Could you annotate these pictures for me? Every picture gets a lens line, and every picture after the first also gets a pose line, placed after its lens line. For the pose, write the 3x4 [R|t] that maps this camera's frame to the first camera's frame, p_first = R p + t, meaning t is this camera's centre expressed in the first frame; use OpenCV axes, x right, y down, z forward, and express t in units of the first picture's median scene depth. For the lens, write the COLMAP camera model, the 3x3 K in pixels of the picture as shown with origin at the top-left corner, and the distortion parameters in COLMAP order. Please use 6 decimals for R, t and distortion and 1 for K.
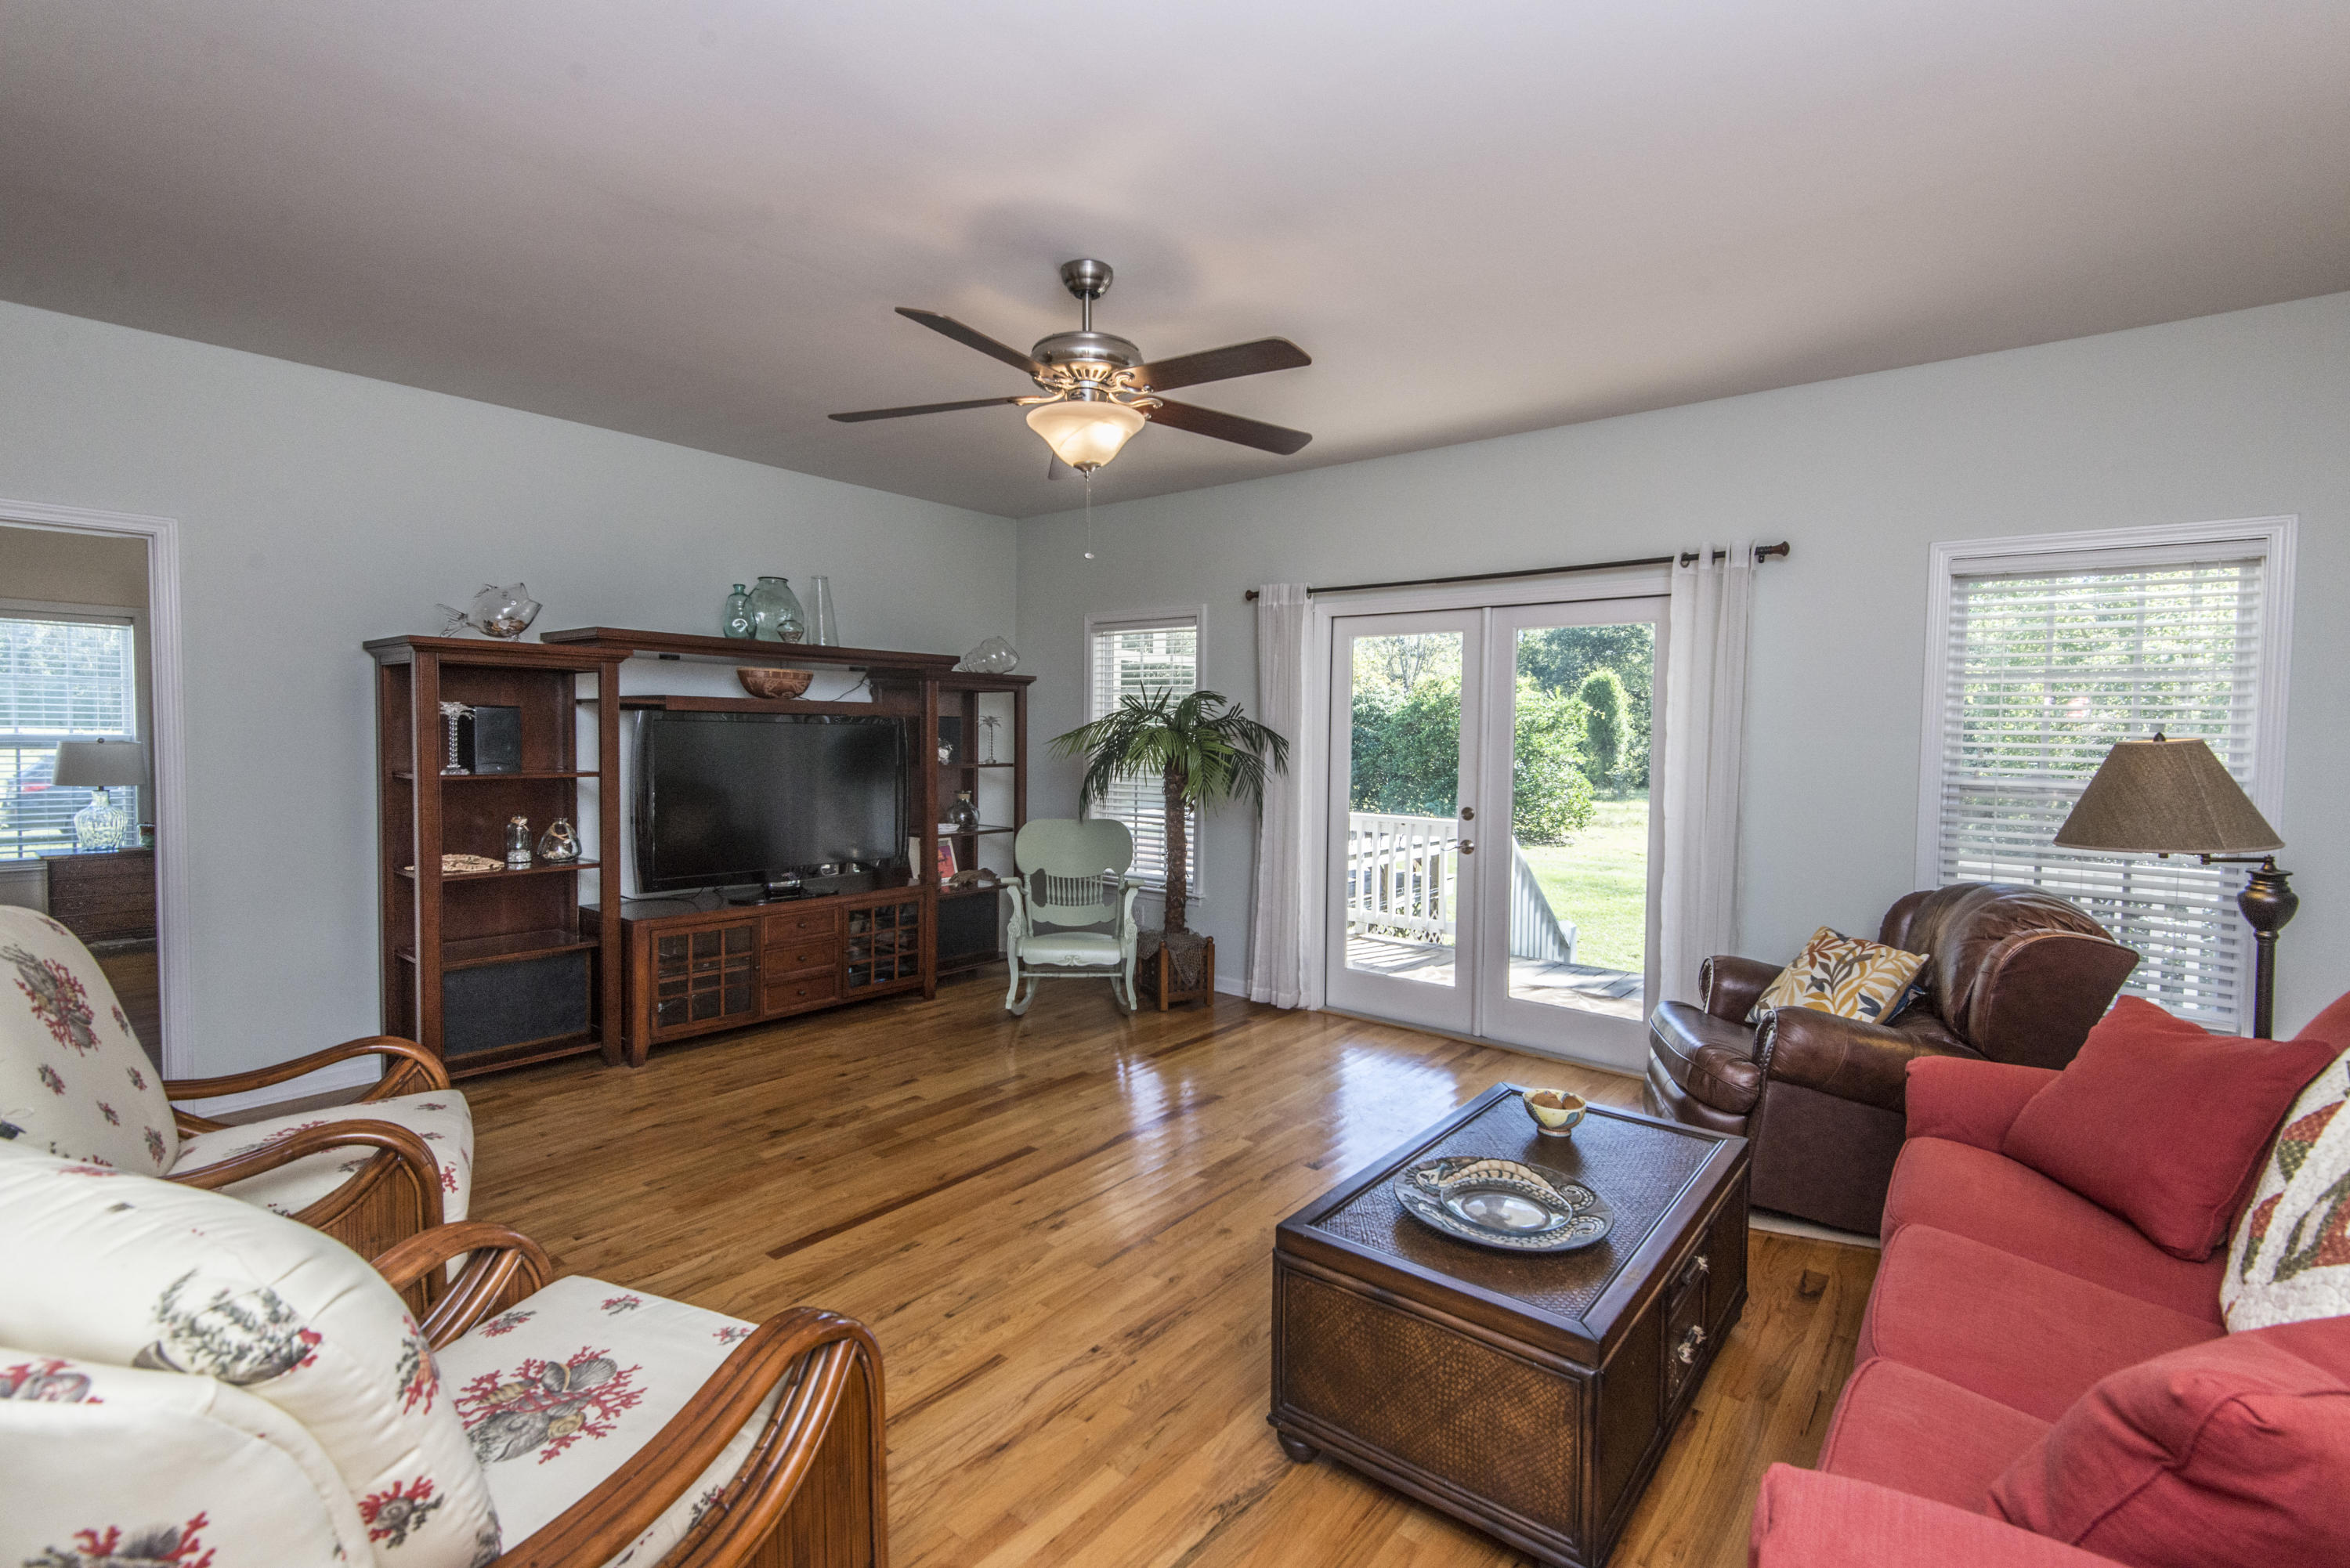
lens RADIAL K [[1059.3, 0, 1183.8], [0, 1059.3, 775.3], [0, 0, 1]] dist [0.017960, -0.008031]
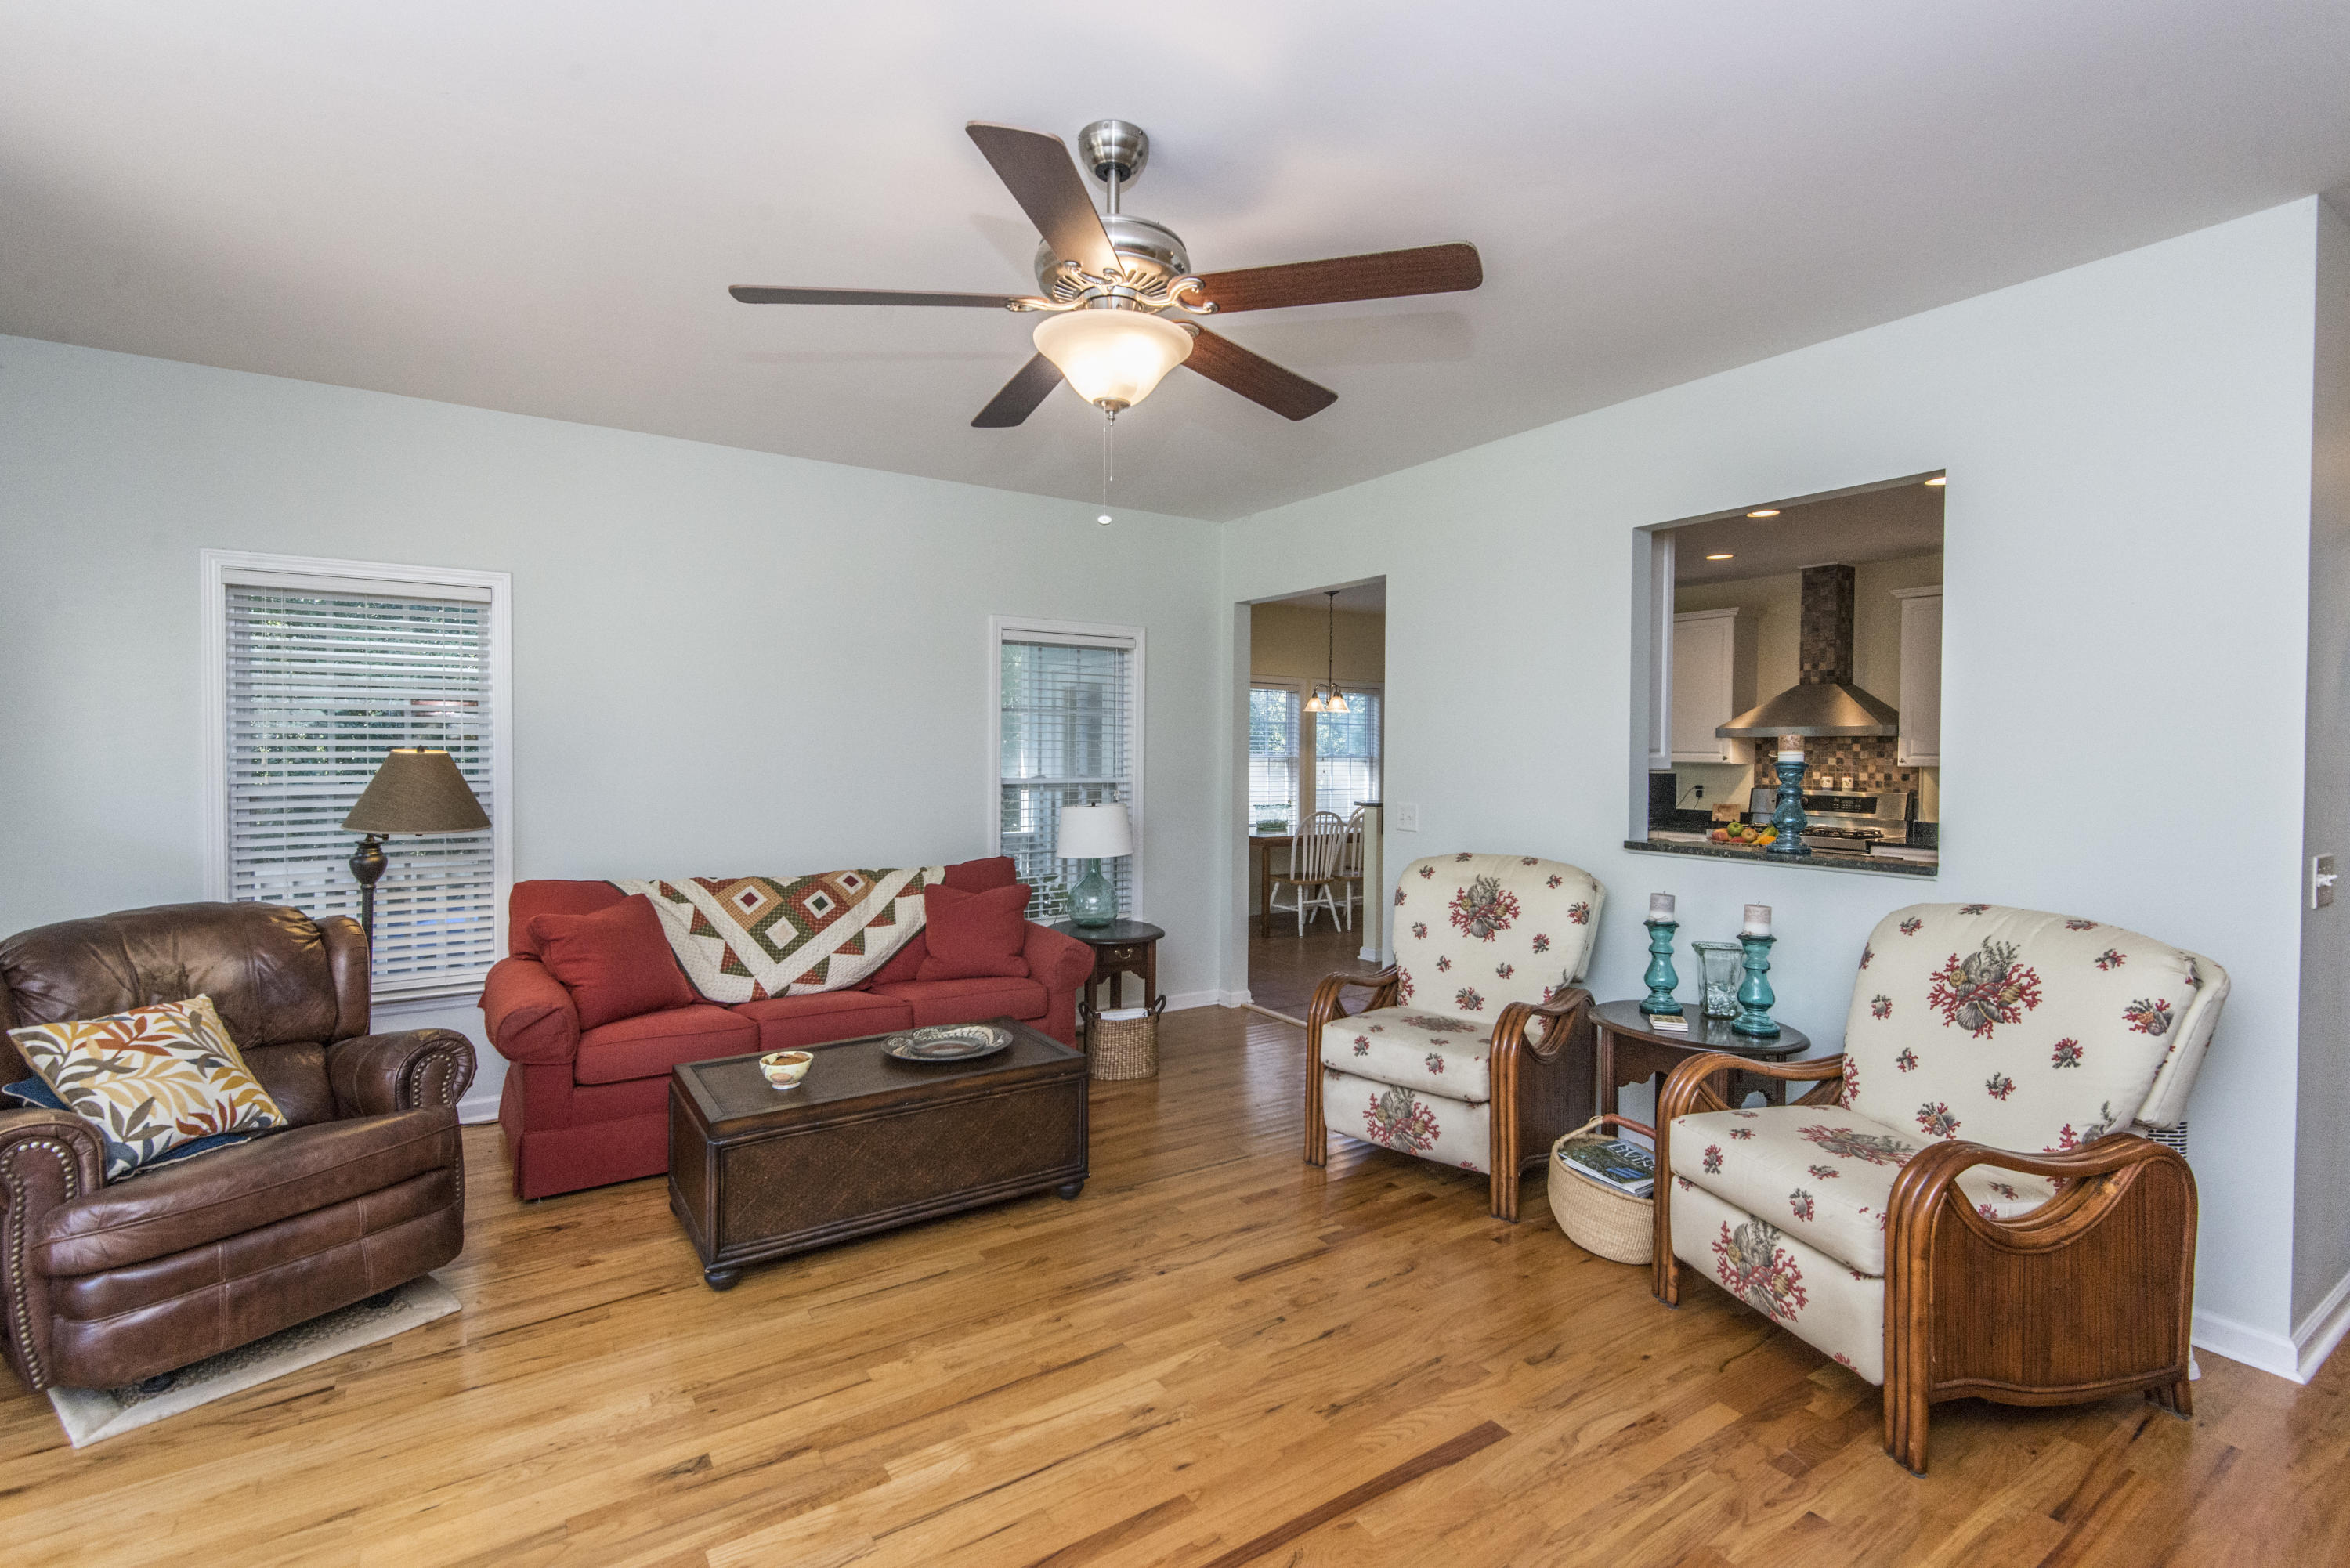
lens RADIAL K [[1059.3, 0, 1179.4], [0, 1059.3, 779.4], [0, 0, 1]] dist [0.017960, -0.008031]
pose [[-0.948617, -0.025531, 0.315395, -0.316651], [-0.002881, 0.997395, 0.072074, -0.069943], [-0.316414, 0.067462, -0.946219, 1.425244]]
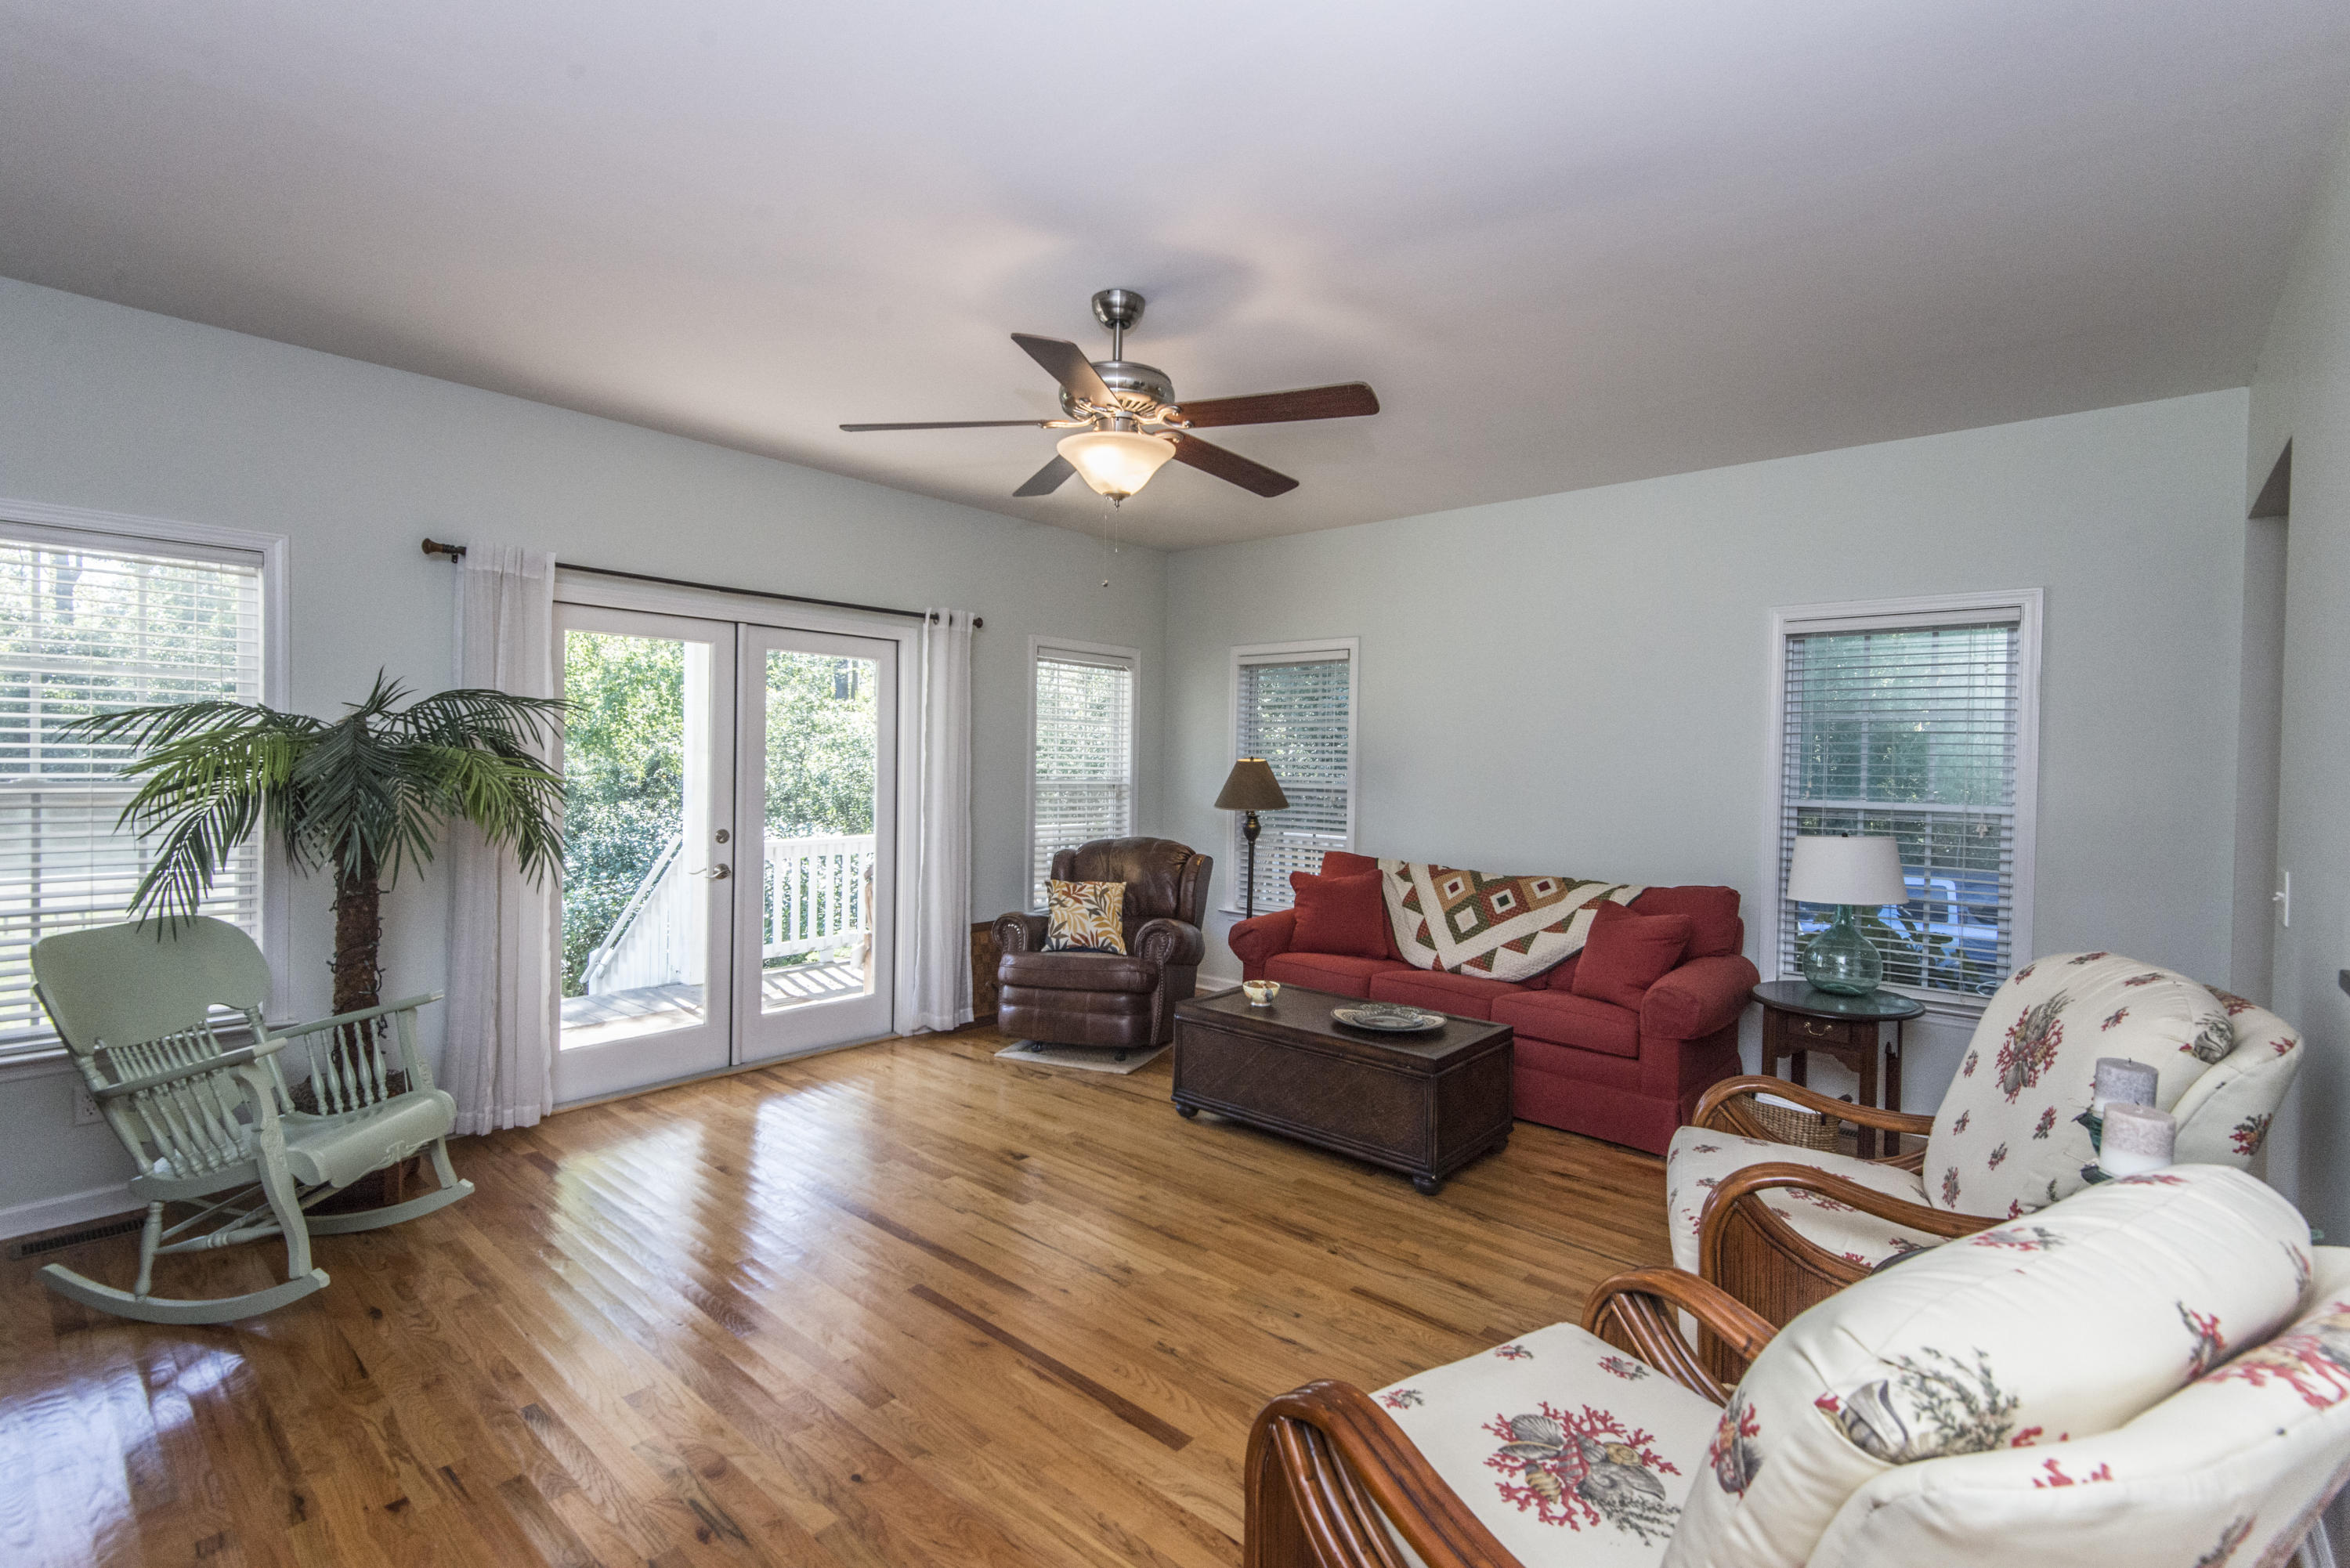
lens RADIAL K [[1059.3, 0, 1164.6], [0, 1059.3, 768.8], [0, 0, 1]] dist [0.017960, -0.008031]
pose [[0.054033, -0.025597, 0.998211, -0.918559], [0.027115, 0.999340, 0.024158, -0.051096], [-0.998171, 0.025761, 0.054692, 0.760102]]
